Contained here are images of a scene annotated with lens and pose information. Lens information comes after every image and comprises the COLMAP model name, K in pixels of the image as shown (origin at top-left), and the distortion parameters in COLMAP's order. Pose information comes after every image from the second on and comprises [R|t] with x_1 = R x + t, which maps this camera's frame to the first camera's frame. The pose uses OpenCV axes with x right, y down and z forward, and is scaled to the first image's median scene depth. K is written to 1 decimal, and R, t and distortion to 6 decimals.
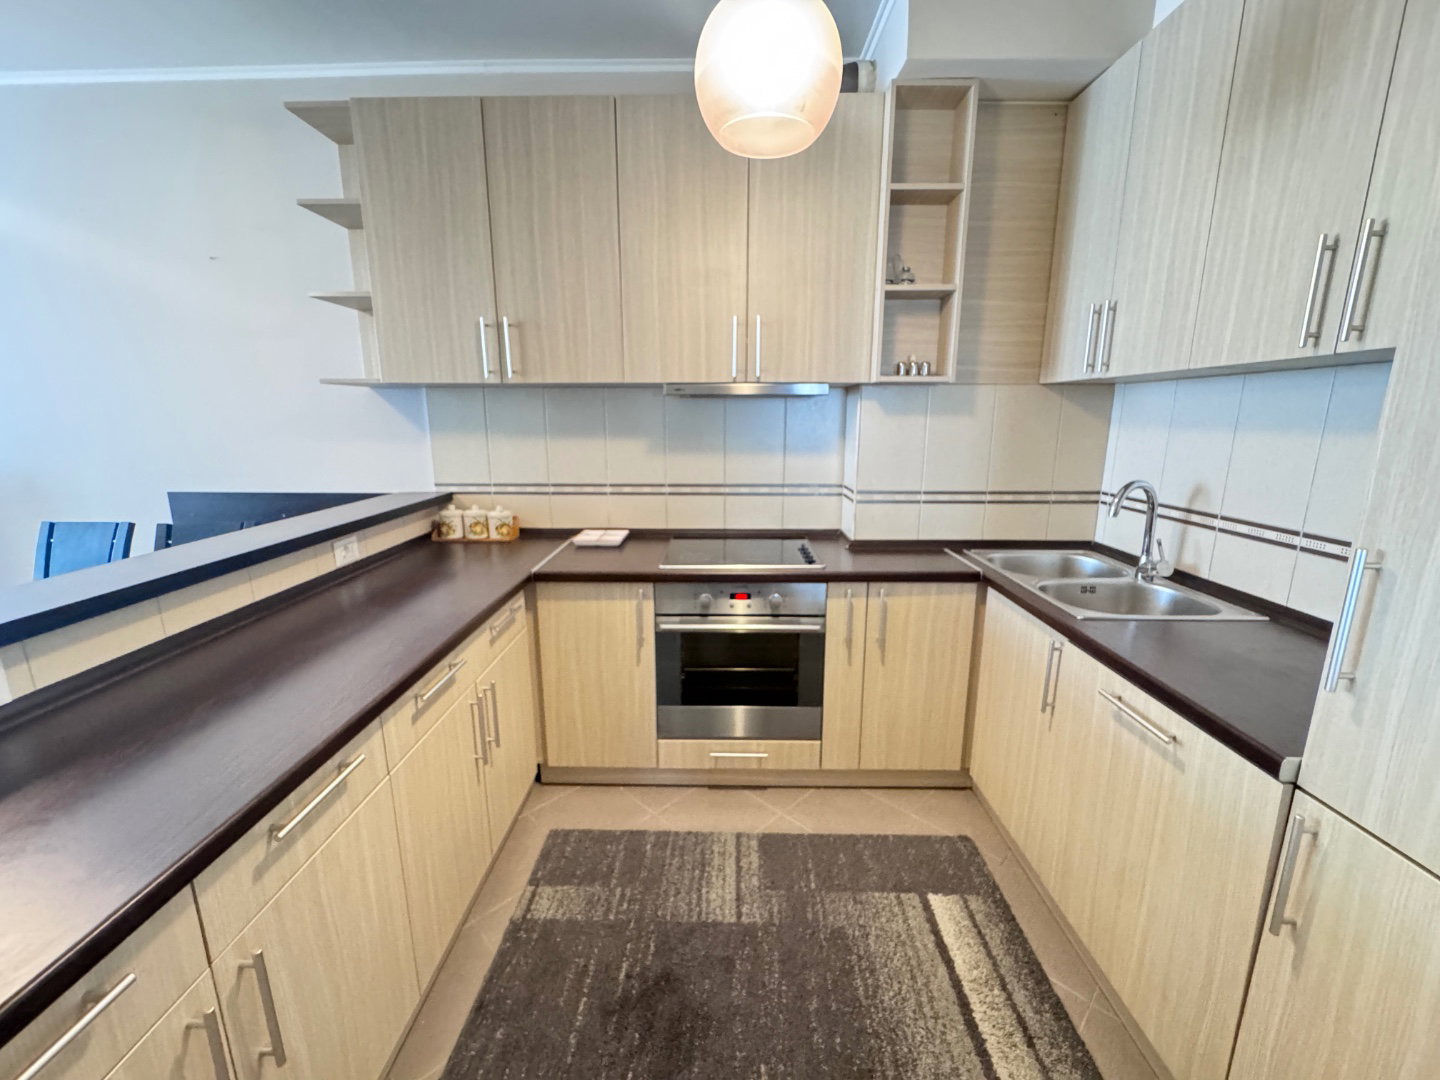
lens RADIAL K [[576.6, 0, 720.5], [0, 576.6, 539.9], [0, 0, 1]] dist [-0.001922, 0.000155]
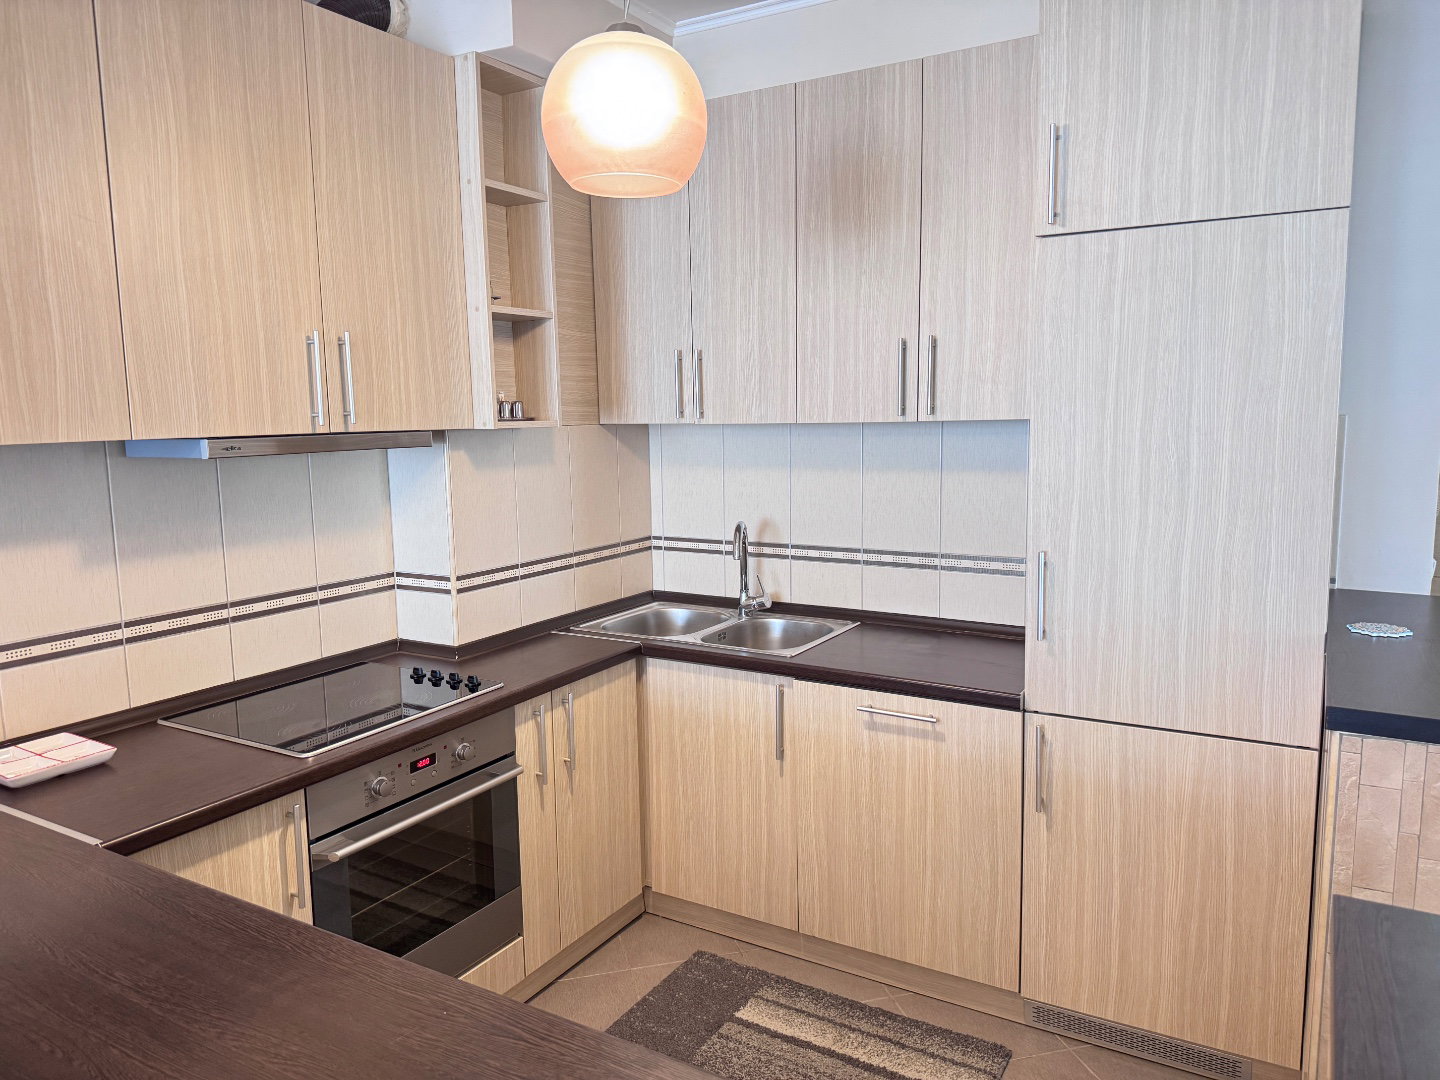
lens RADIAL K [[1005.0, 0, 720.1], [0, 1005.0, 542.8], [0, 0, 1]] dist [0.089635, -0.126243]
pose [[0.500902, -0.123416, 0.856660, -0.740139], [0.197575, 0.979952, 0.025652, -0.105762], [-0.842651, 0.156405, 0.515244, 0.098955]]
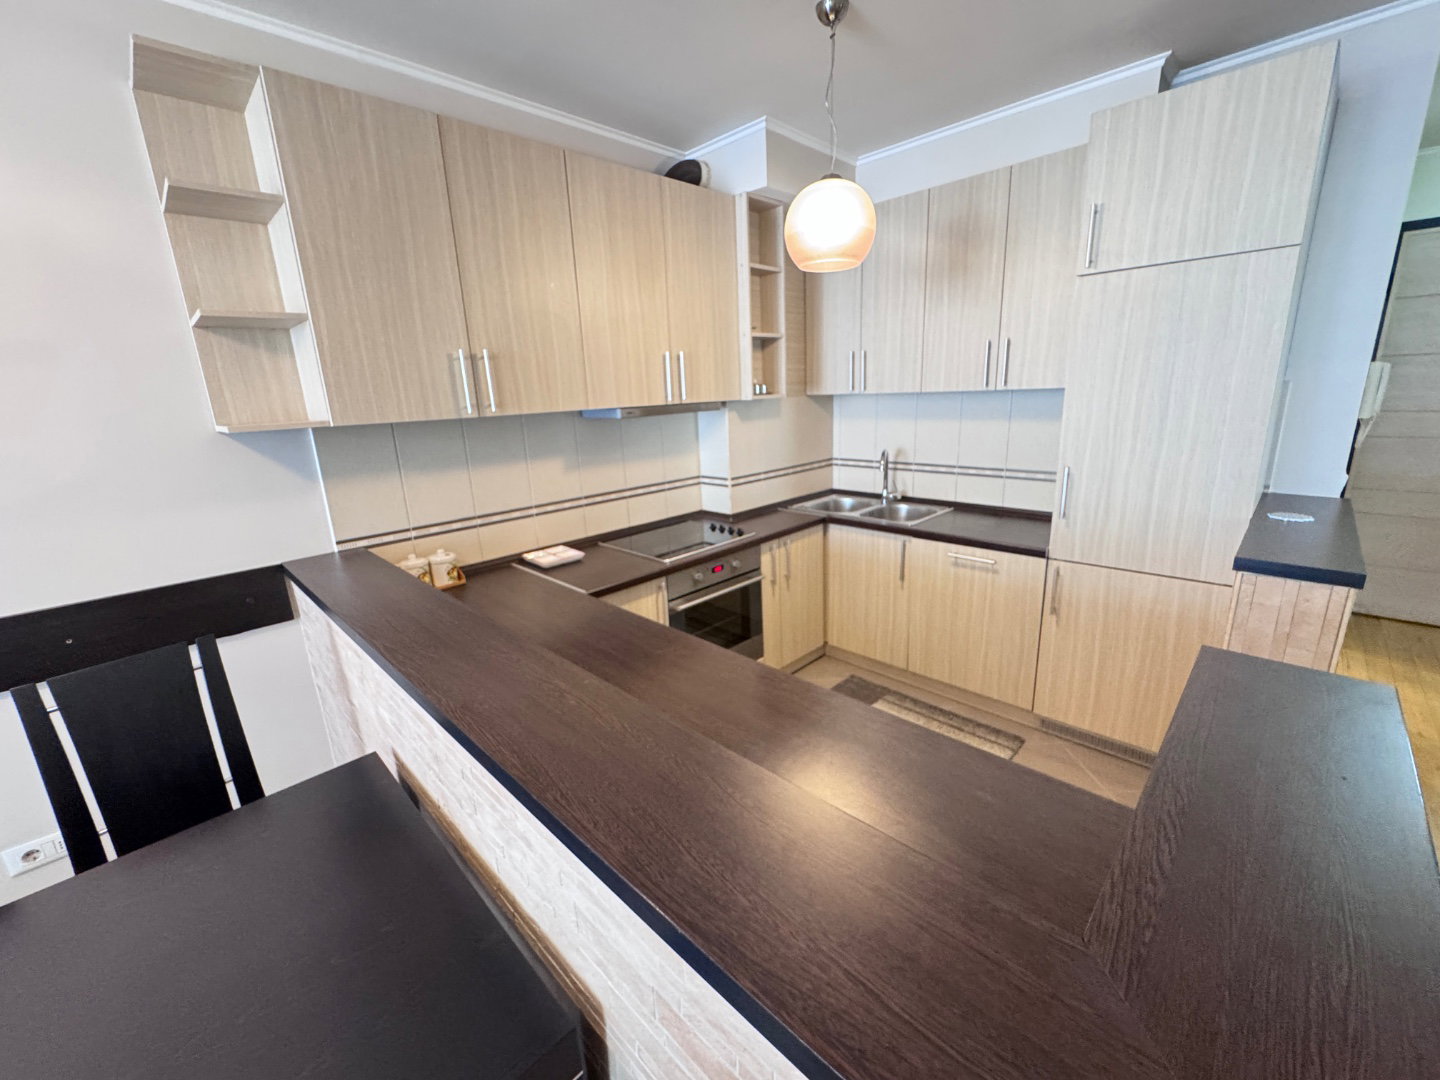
lens RADIAL K [[584.1, 0, 720.0], [0, 584.1, 540.0], [0, 0, 1]] dist [-0.001759, 0.000037]
pose [[0.698107, -0.209605, 0.684625, -0.853581], [0.191097, 0.976050, 0.103968, -0.102608], [-0.690020, 0.058249, 0.721442, 0.038414]]
